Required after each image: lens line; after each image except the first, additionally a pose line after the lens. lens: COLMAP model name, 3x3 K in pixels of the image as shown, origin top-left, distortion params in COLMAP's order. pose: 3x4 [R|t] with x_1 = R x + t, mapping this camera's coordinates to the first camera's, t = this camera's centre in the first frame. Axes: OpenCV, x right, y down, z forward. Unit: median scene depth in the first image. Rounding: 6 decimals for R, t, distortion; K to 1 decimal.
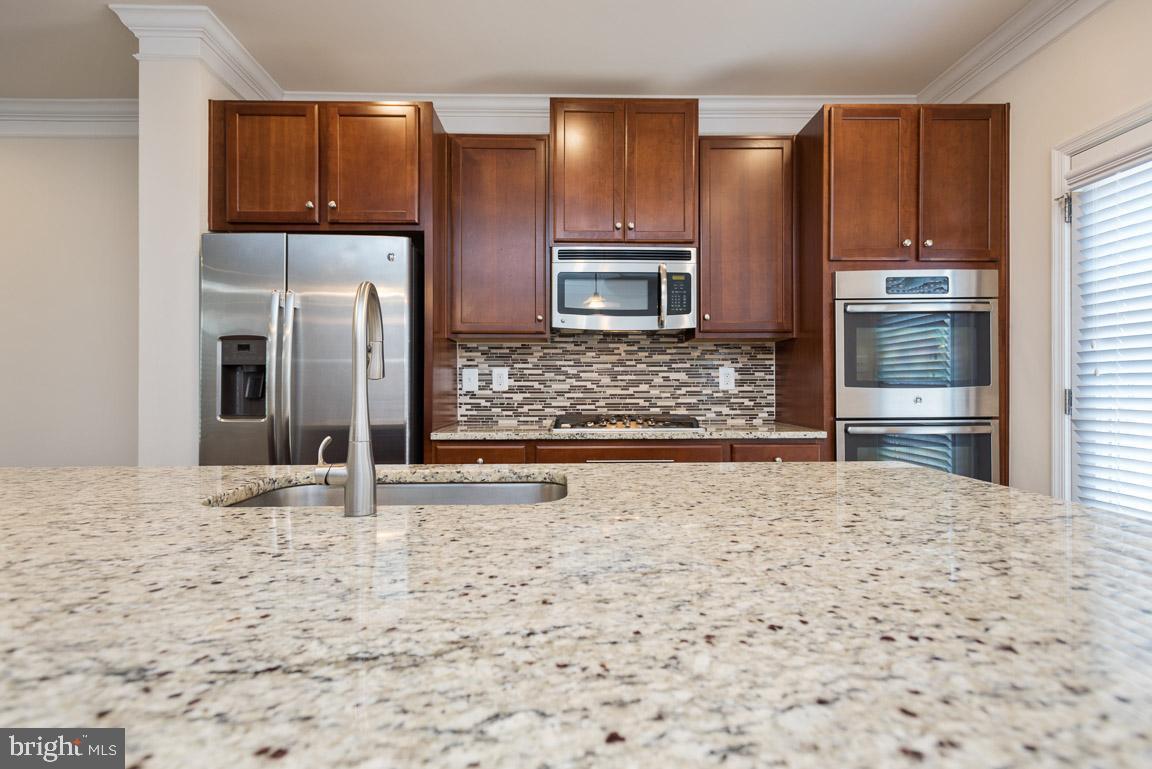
lens RADIAL K [[535.0, 0, 576.0], [0, 535.0, 384.5], [0, 0, 1]] dist [0.003450, 0.000453]
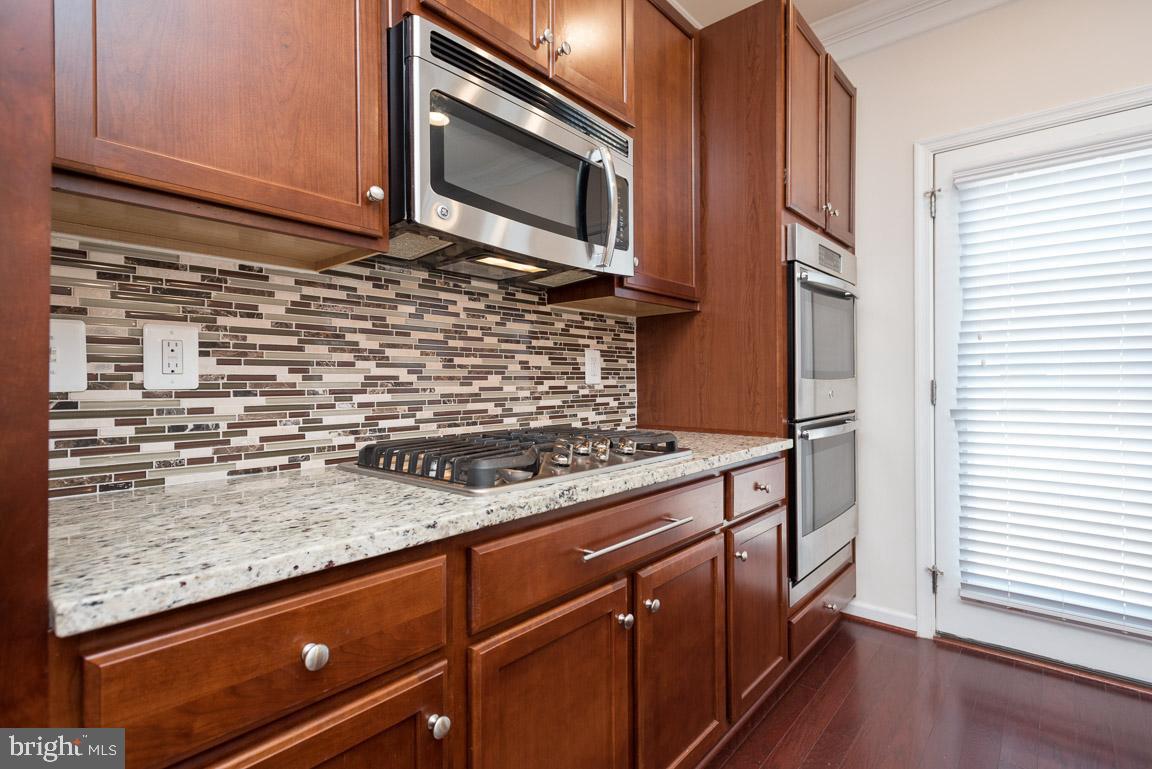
lens RADIAL K [[563.4, 0, 580.5], [0, 563.4, 379.9], [0, 0, 1]] dist [0.014008, -0.000482]
pose [[0.664606, 0.000343, 0.747194, -0.239084], [0.000870, 0.999999, -0.001233, 0.005707], [-0.747194, 0.001470, 0.664605, 0.561185]]
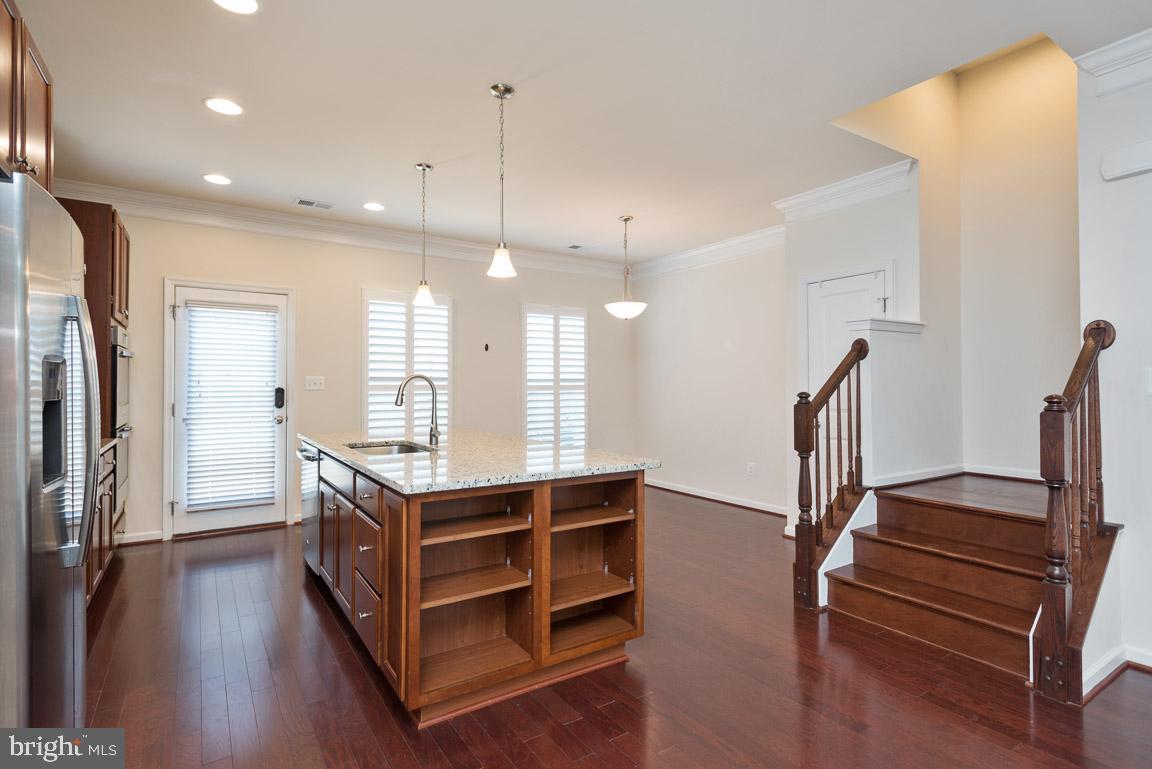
lens RADIAL K [[563.4, 0, 580.5], [0, 563.4, 379.9], [0, 0, 1]] dist [0.014008, -0.000482]
pose [[-0.546271, 0.008266, 0.837567, -1.166119], [-0.002228, 0.999933, -0.011322, -0.041798], [-0.837605, -0.008051, -0.546217, 0.635168]]
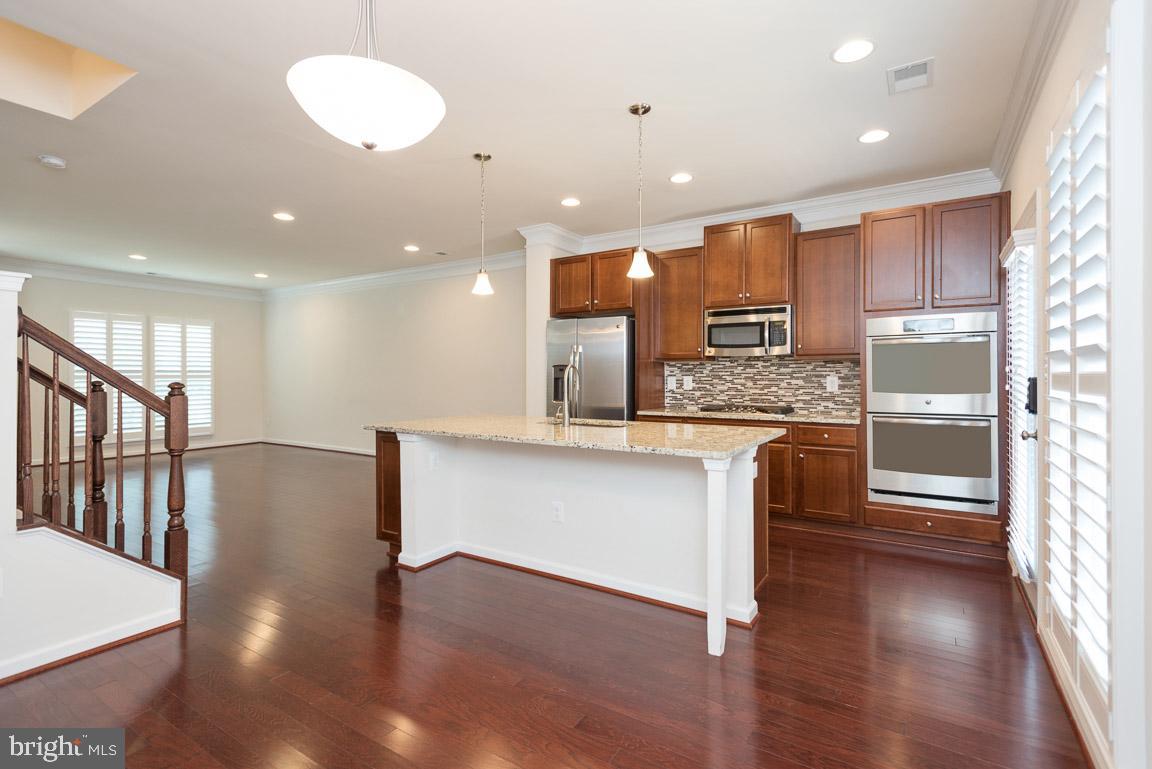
lens RADIAL K [[540.1, 0, 574.4], [0, 540.1, 377.3], [0, 0, 1]] dist [0.001077, -0.000025]
pose [[0.824093, 0.003567, -0.566444, 0.544899], [0.001102, 0.999968, 0.007900, -0.042413], [0.566454, -0.007135, 0.824062, -0.645936]]
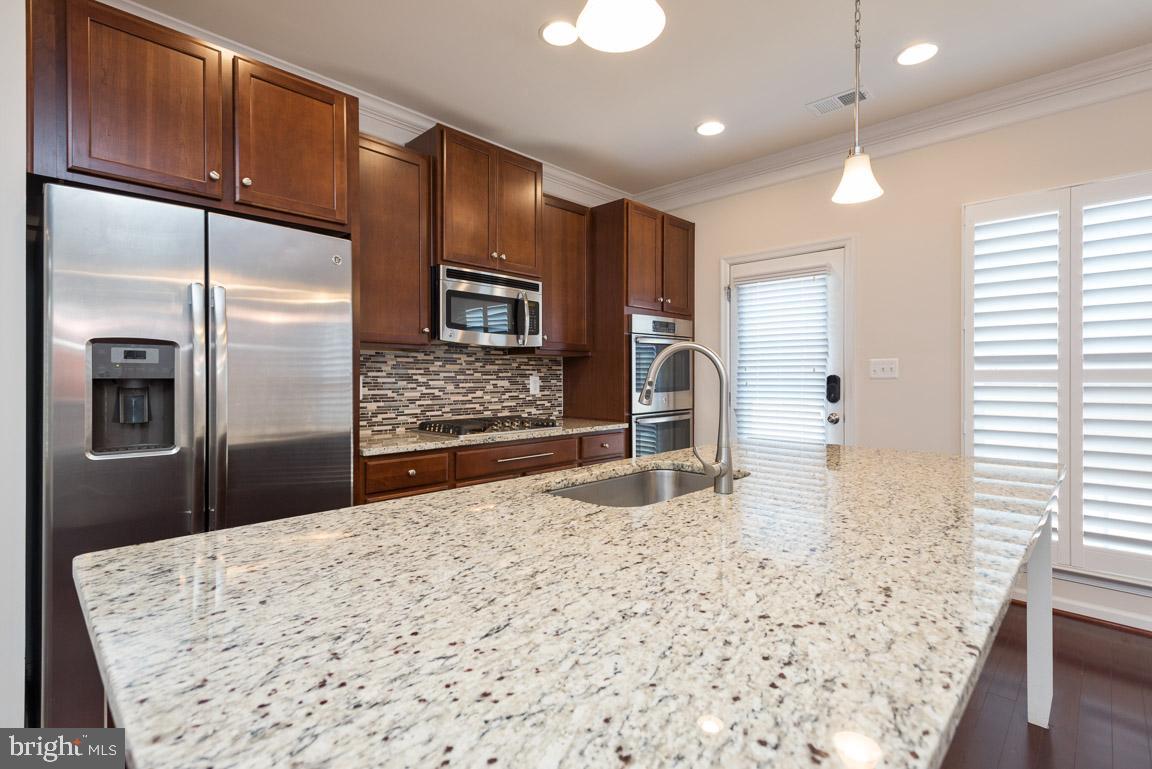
lens RADIAL K [[540.1, 0, 574.4], [0, 540.1, 377.3], [0, 0, 1]] dist [0.001077, -0.000025]
pose [[0.711289, 0.001269, 0.702898, -0.536179], [-0.002547, 0.999996, 0.000772, -0.030801], [-0.702895, -0.002340, 0.711290, 0.044116]]
